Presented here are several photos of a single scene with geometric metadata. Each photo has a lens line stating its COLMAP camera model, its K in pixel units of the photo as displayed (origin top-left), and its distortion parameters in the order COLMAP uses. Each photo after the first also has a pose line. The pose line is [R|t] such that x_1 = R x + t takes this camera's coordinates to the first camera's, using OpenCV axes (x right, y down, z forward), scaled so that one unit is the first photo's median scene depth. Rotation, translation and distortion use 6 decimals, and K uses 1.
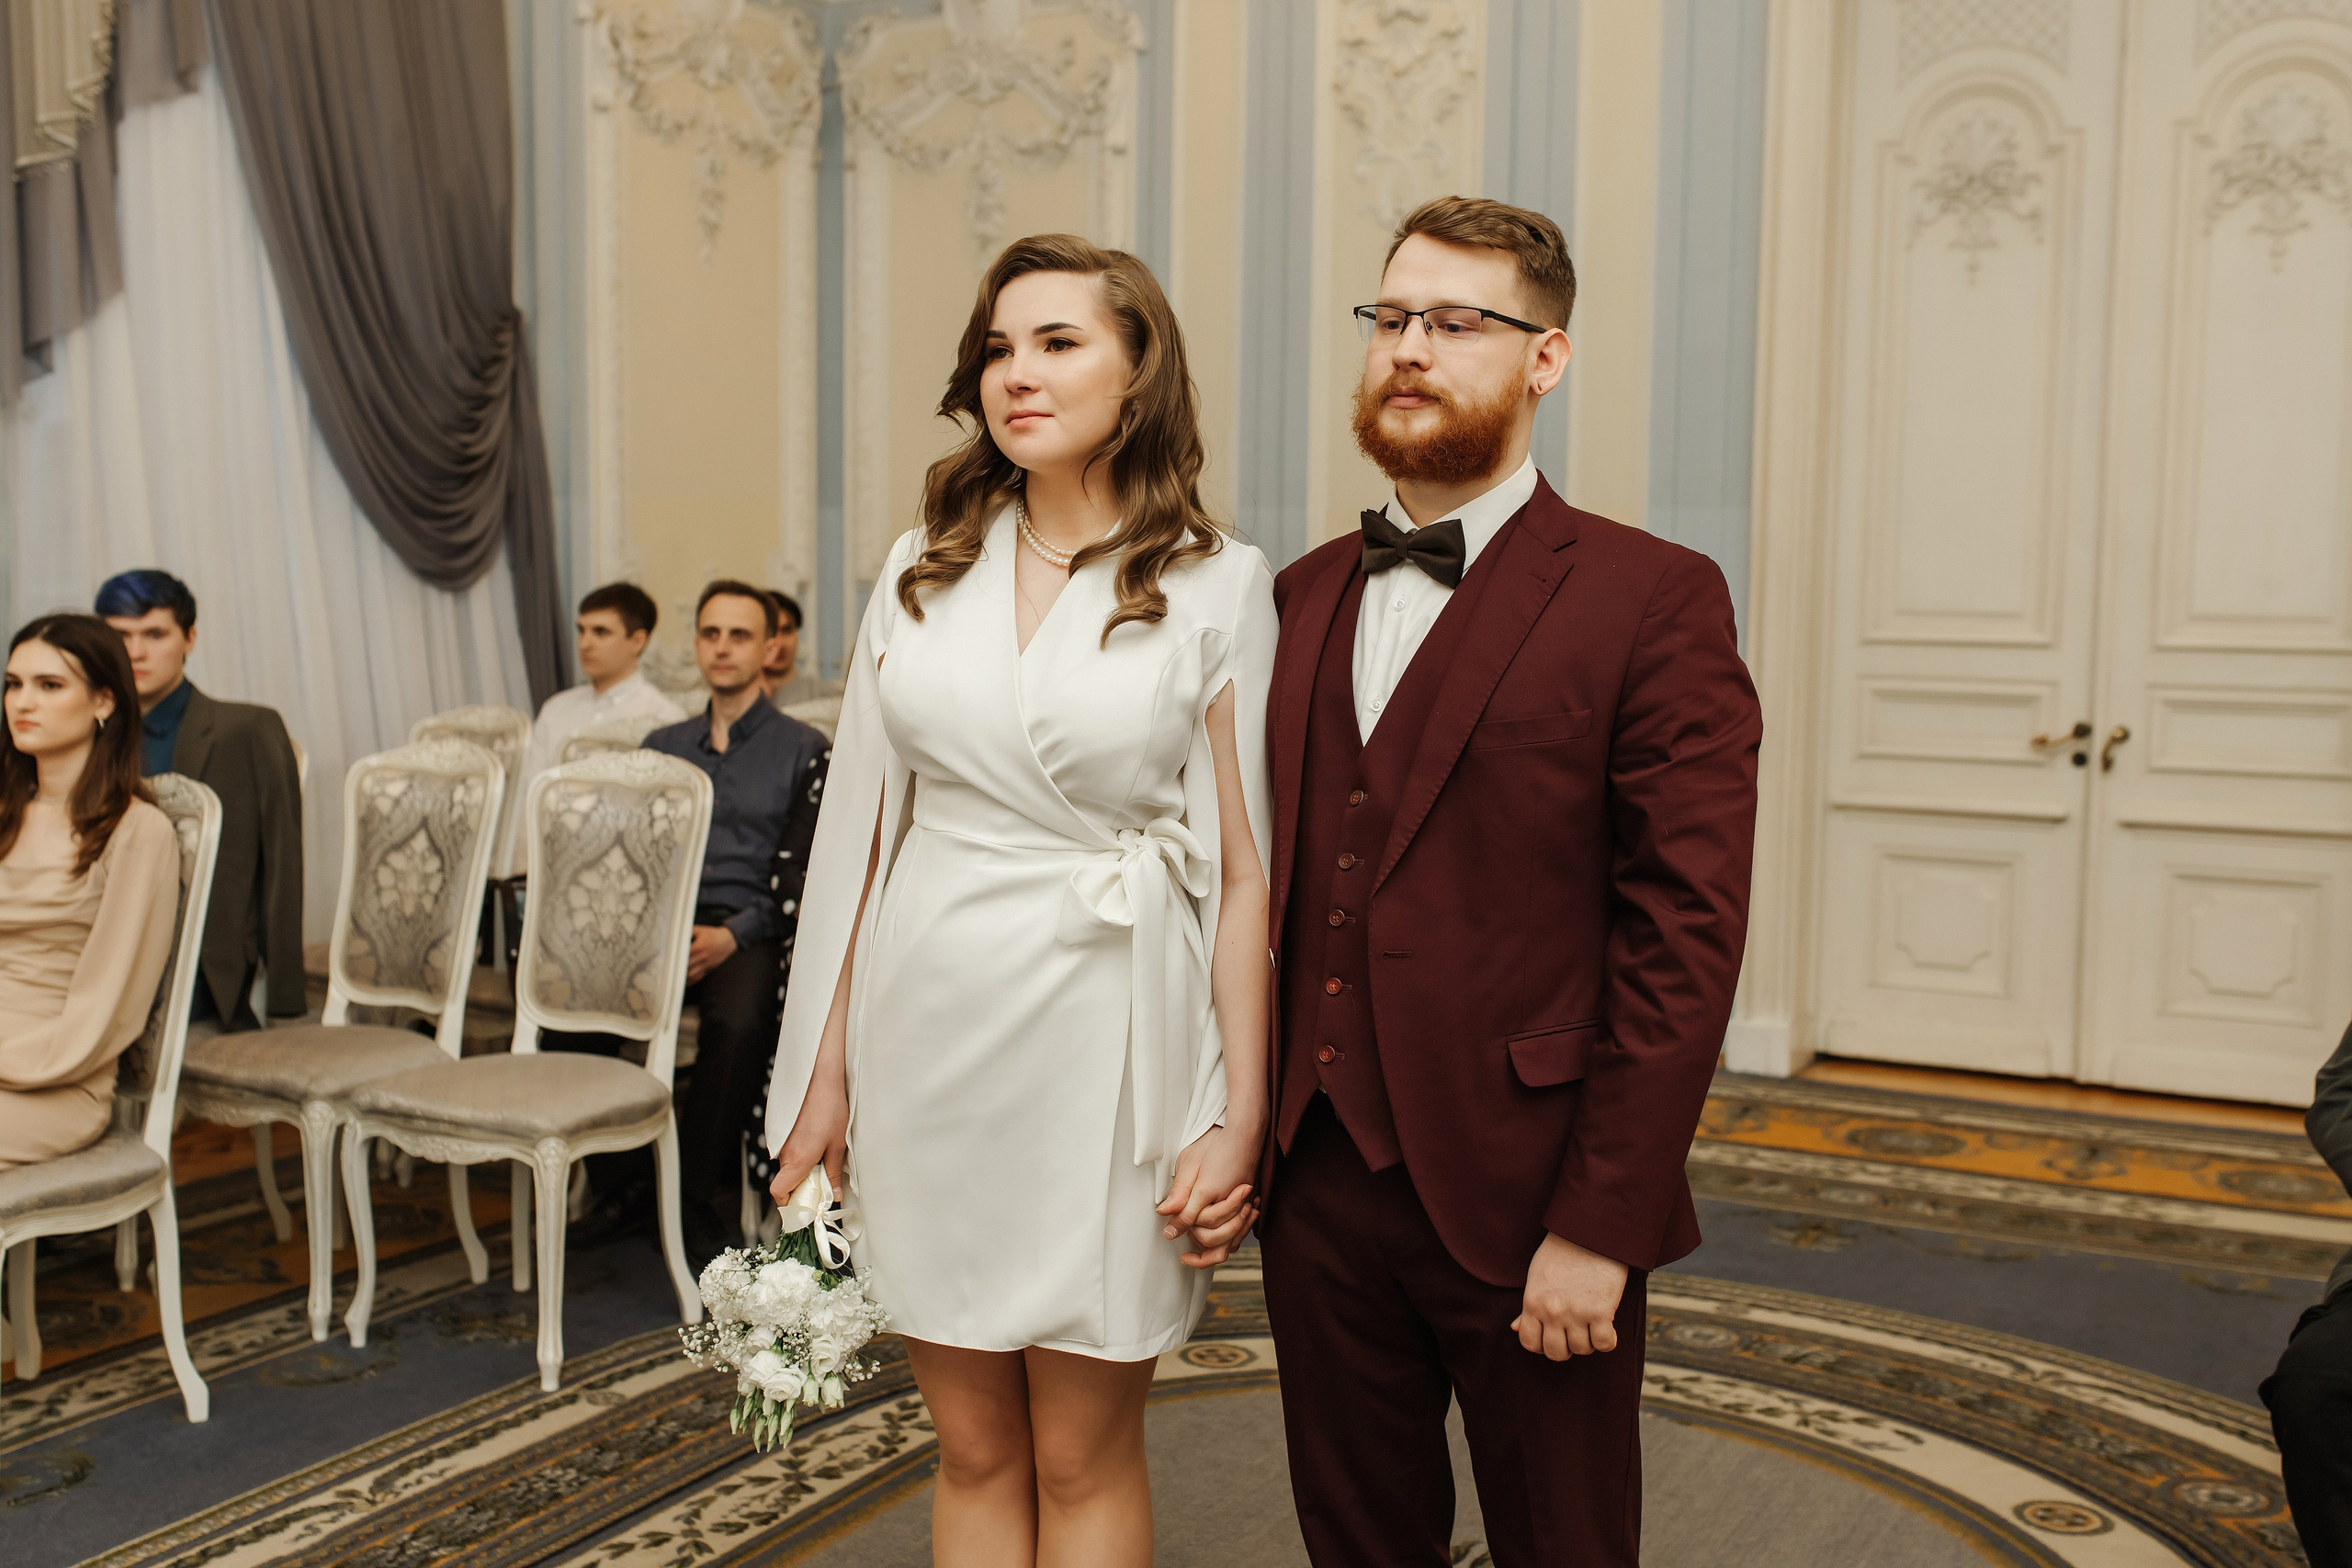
lens RADIAL K [[2179.9, 0, 1176.0], [0, 2179.9, 784.0], [0, 0, 1]] dist [0.000778, -0.002091]
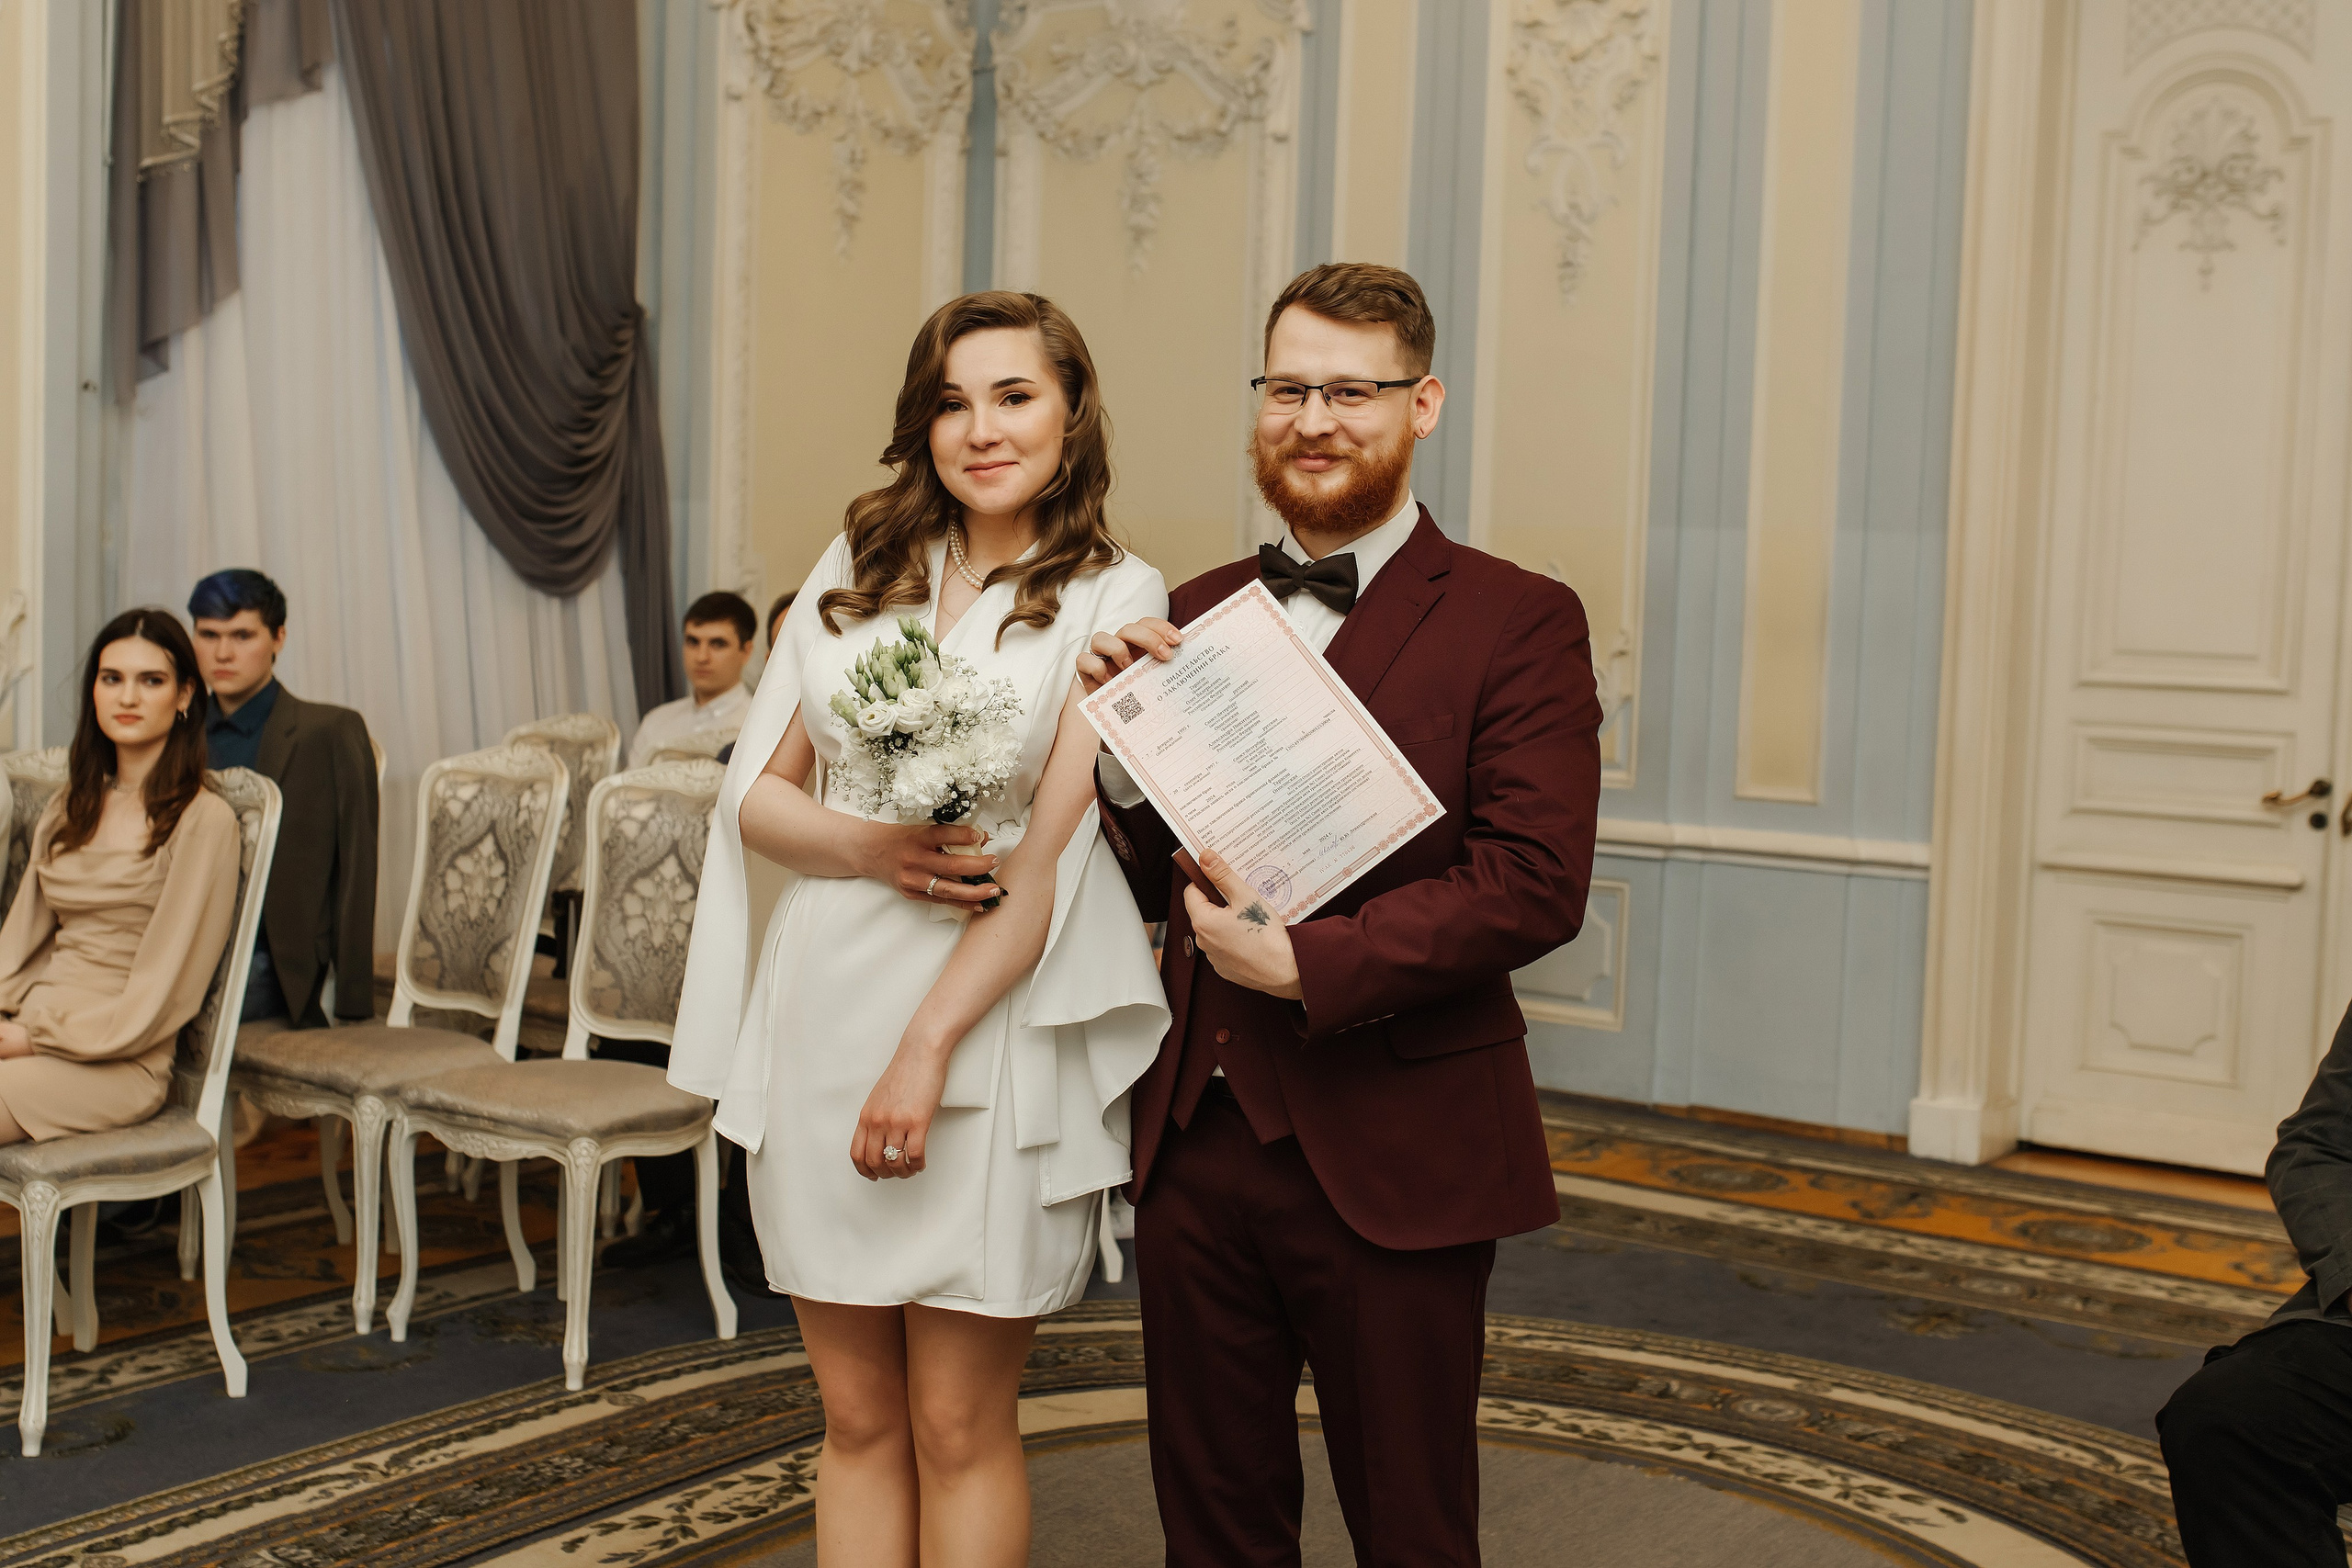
lens RADIAL K [[2548.3, 0, 1173.8], [0, 2548.3, 758.2], [0, 0, 1]] dist [0.005390, -0.010704]
pose [[0.993187, 0.026877, -0.113389, 0.096034], [-0.030287, 0.999136, -0.028464, 0.009928], [0.112526, 0.031705, 0.993143, -0.124796]]
